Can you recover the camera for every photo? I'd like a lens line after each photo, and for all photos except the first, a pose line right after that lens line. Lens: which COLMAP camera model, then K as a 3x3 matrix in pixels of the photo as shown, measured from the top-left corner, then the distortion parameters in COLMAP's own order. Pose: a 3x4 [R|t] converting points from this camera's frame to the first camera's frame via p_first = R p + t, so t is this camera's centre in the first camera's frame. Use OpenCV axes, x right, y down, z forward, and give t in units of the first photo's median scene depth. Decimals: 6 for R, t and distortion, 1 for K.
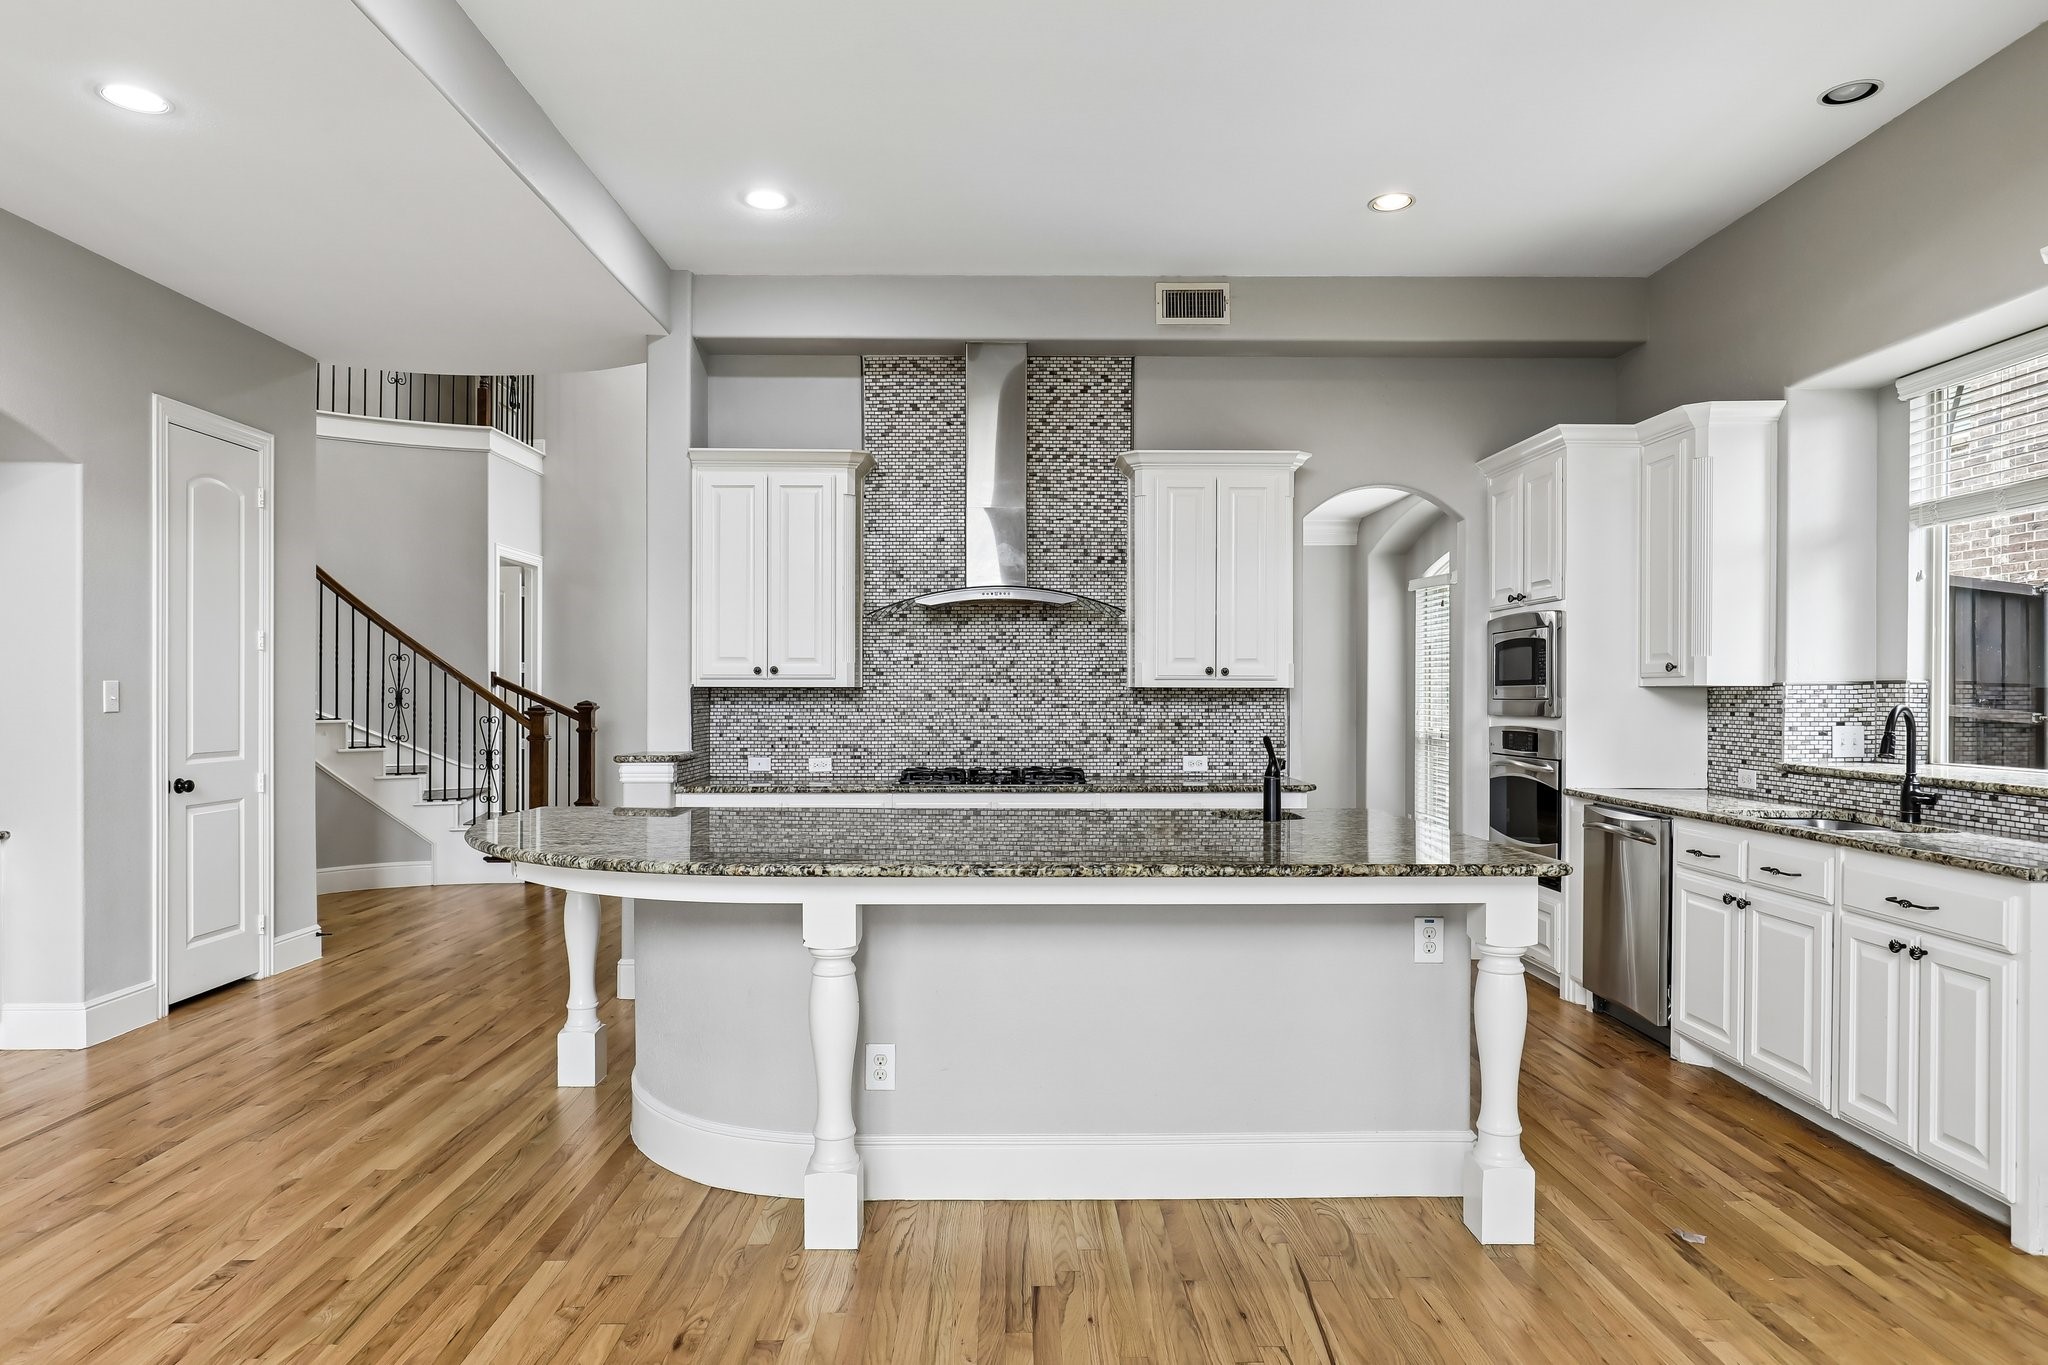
lens RADIAL K [[1233.9, 0, 1030.0], [0, 1233.9, 689.0], [0, 0, 1]] dist [-0.000269, -0.000107]
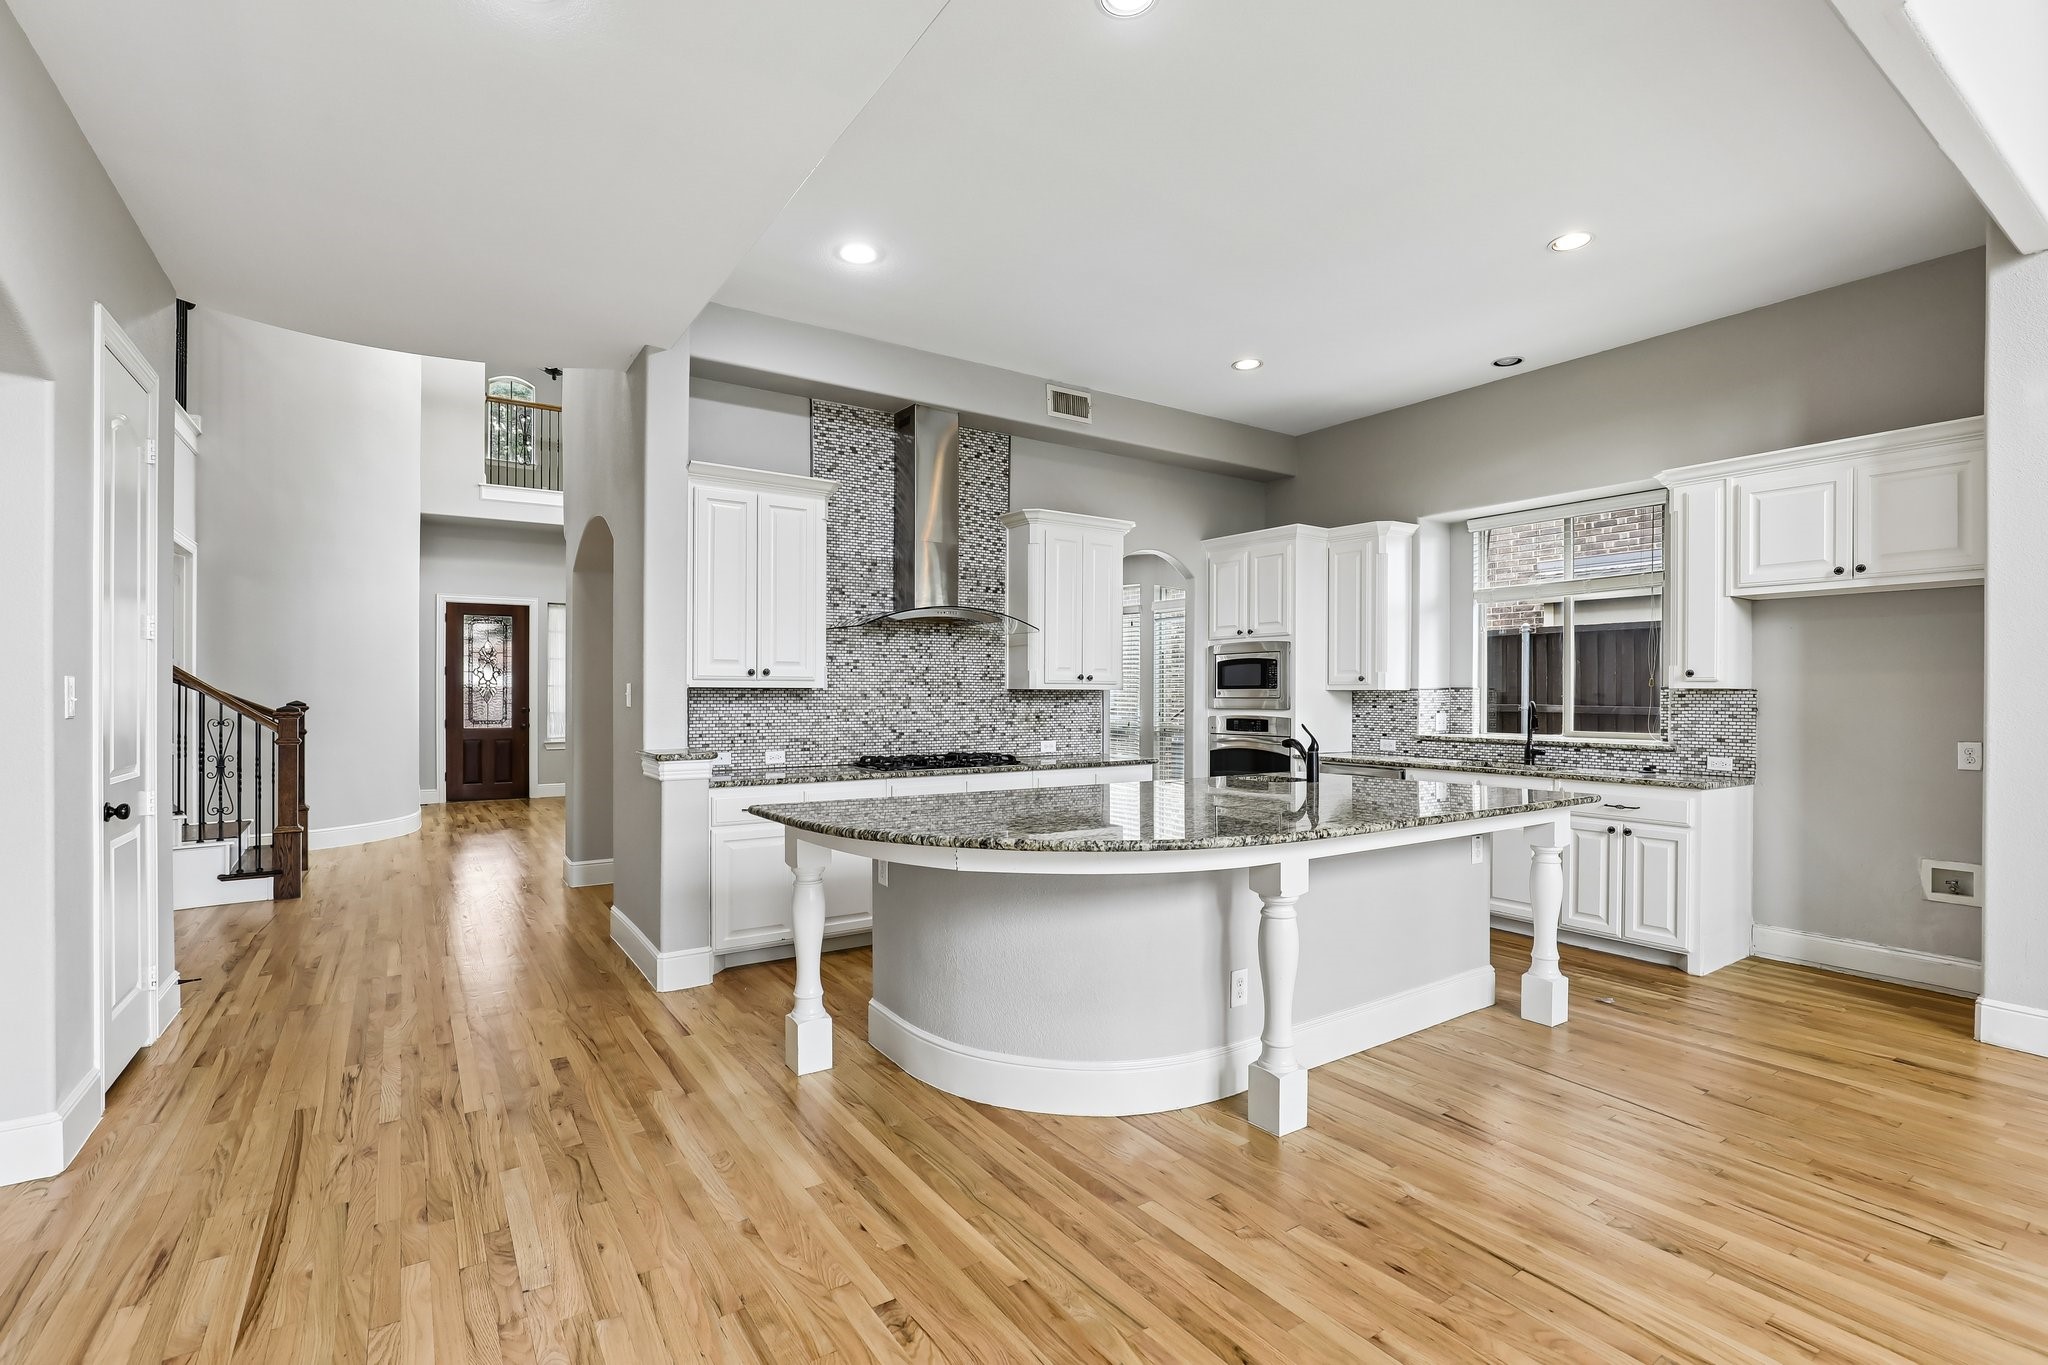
lens RADIAL K [[930.9, 0, 1026.8], [0, 930.9, 691.2], [0, 0, 1]] dist [-0.026198, 0.007168]
pose [[0.836717, 0.001919, 0.547632, -0.464974], [-0.004341, 0.999986, 0.003130, -0.002359], [-0.547618, -0.004996, 0.836713, 0.178265]]
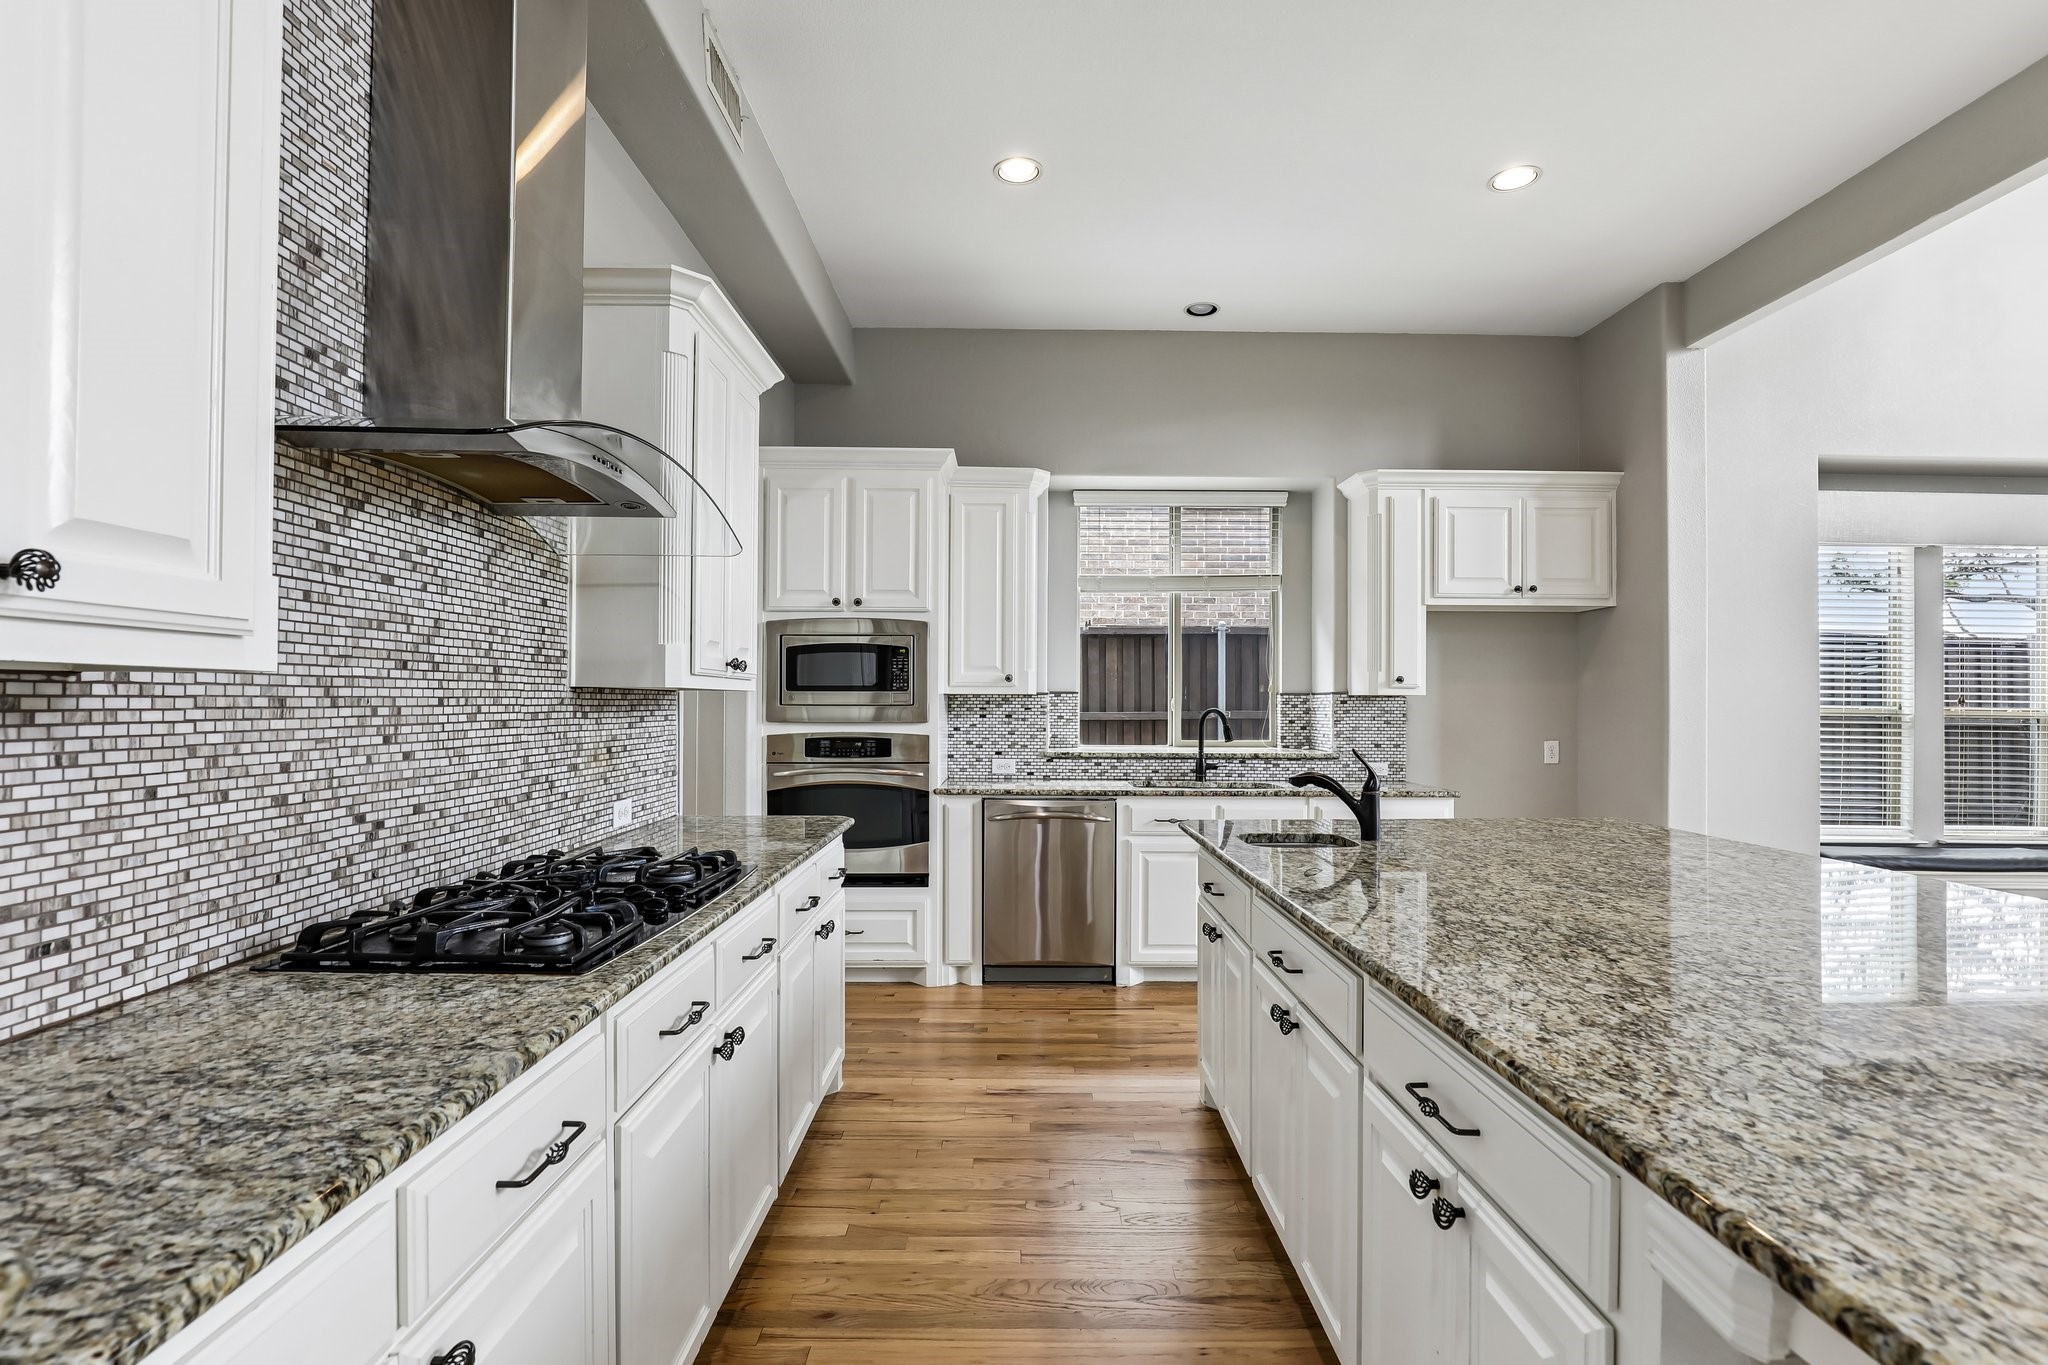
lens RADIAL K [[930.9, 0, 1026.7], [0, 930.9, 696.3], [0, 0, 1]] dist [-0.026198, 0.007168]
pose [[0.010066, 0.003535, 0.999943, -0.343108], [-0.009931, 0.999945, -0.003435, 0.002508], [-0.999900, -0.009896, 0.010101, 0.842956]]
